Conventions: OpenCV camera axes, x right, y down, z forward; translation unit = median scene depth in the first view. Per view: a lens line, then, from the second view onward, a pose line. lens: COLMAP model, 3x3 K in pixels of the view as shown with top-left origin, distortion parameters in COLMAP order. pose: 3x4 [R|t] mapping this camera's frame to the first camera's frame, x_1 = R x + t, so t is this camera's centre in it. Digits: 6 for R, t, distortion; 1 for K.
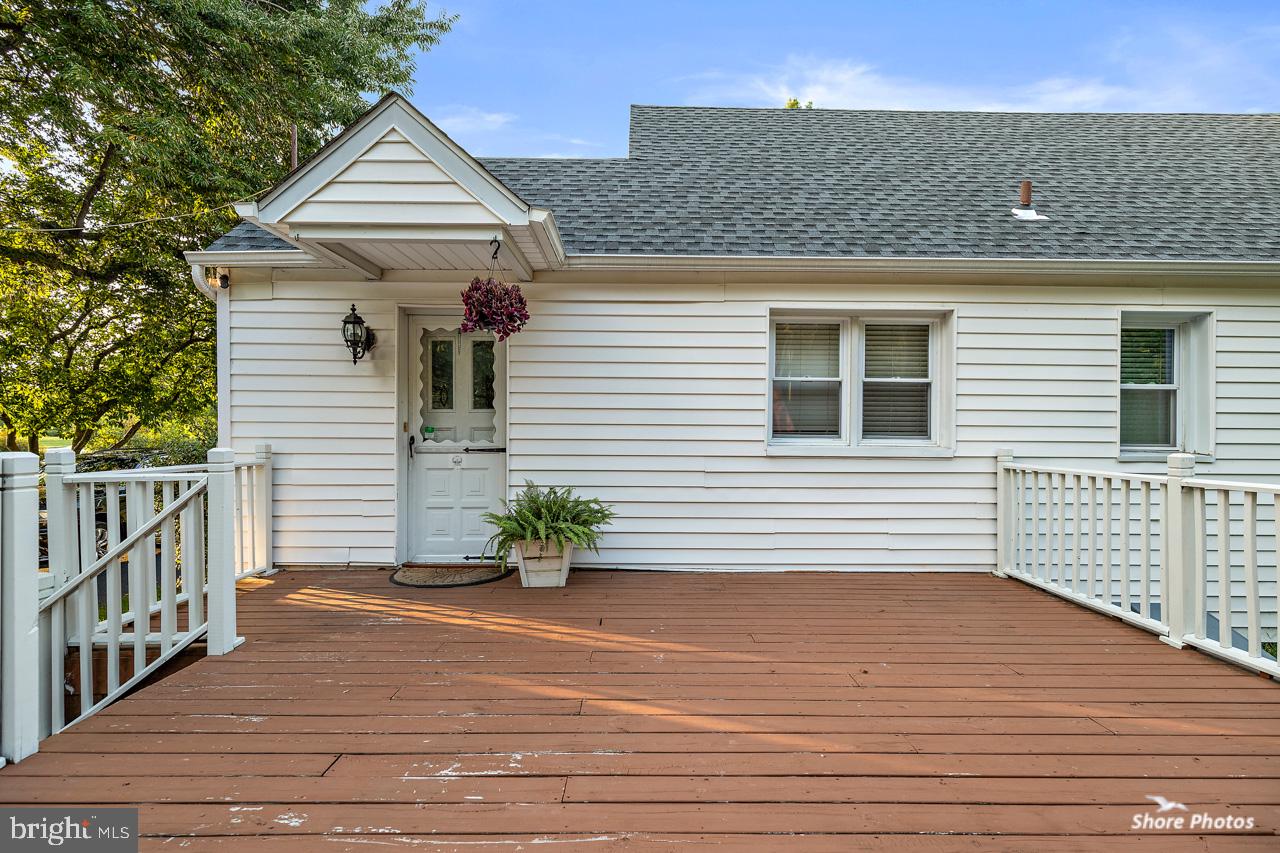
lens RADIAL K [[623.1, 0, 636.3], [0, 623.1, 440.5], [0, 0, 1]] dist [0.002228, 0.000372]
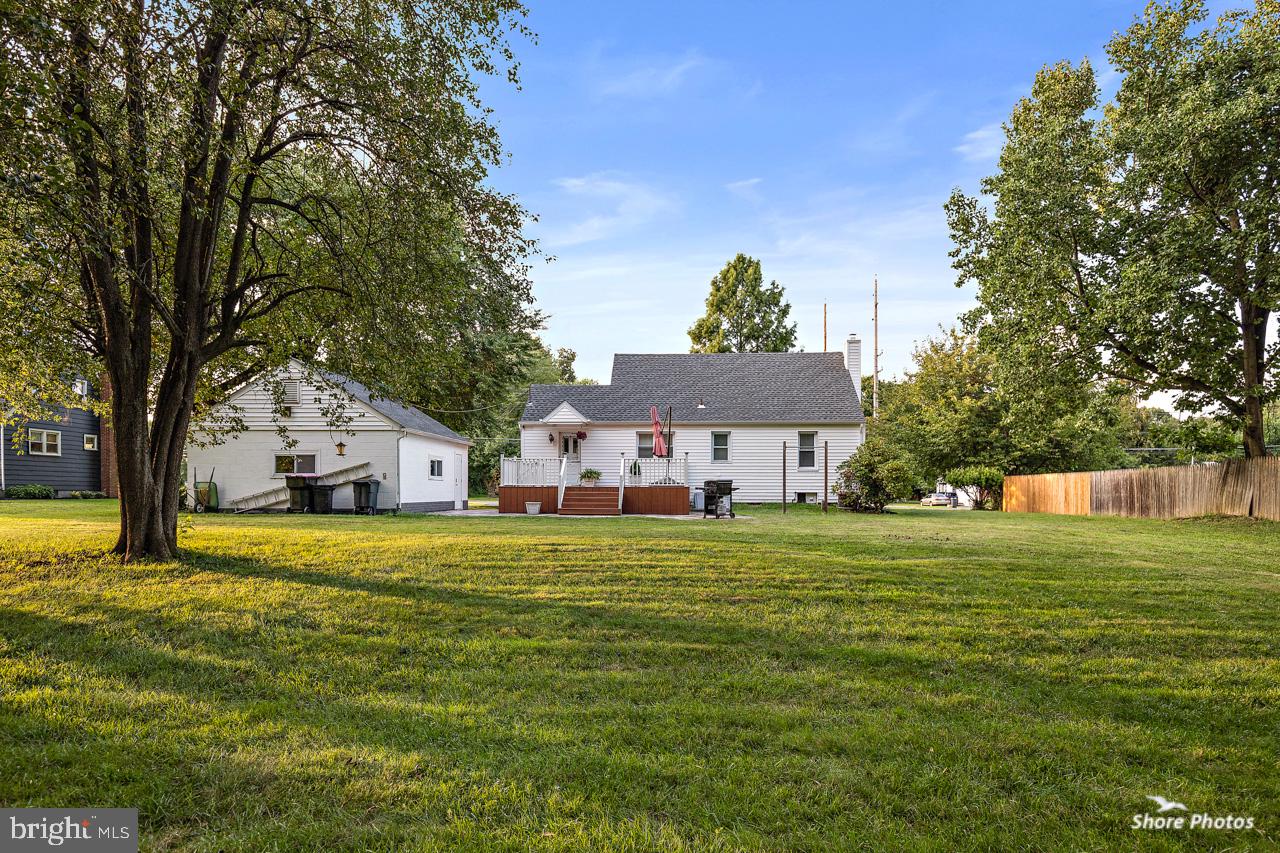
lens RADIAL K [[745.9, 0, 640.0], [0, 745.9, 426.5], [0, 0, 1]] dist [-0.001306, -0.000204]
pose [[0.998179, -0.009854, -0.059503, 0.582101], [0.006547, 0.998436, -0.055518, 0.066787], [0.059957, 0.055027, 0.996683, -4.676021]]
